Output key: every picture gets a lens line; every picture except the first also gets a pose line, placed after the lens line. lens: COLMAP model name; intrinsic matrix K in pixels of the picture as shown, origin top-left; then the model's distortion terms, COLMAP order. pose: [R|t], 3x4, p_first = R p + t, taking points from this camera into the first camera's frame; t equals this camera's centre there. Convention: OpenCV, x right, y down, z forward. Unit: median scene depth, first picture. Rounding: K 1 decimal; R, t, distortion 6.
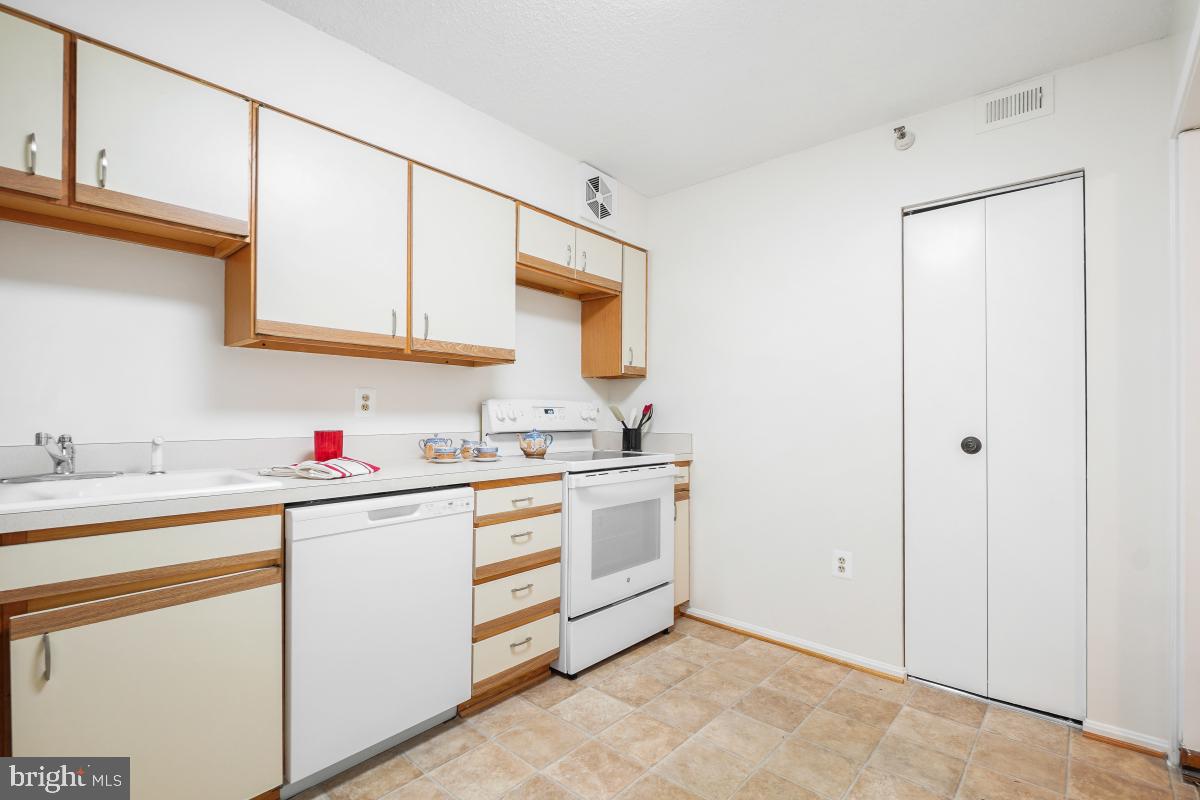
lens RADIAL K [[574.9, 0, 595.7], [0, 574.9, 406.1], [0, 0, 1]] dist [-0.010706, -0.001030]
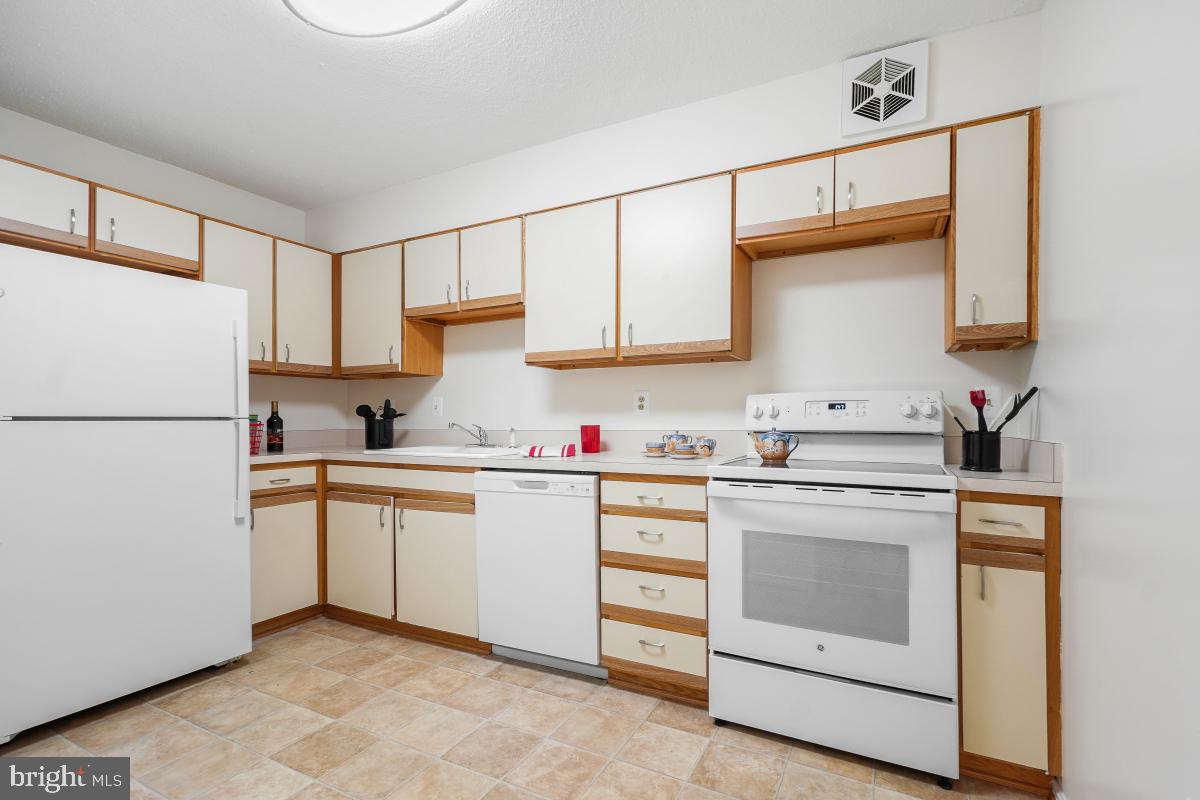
lens RADIAL K [[590.6, 0, 626.5], [0, 590.6, 414.2], [0, 0, 1]] dist [0.008009, 0.000075]
pose [[0.211048, -0.011608, -0.977407, 0.824426], [0.017492, 0.999814, -0.008097, 0.027197], [0.977319, -0.015388, 0.211211, 0.727619]]
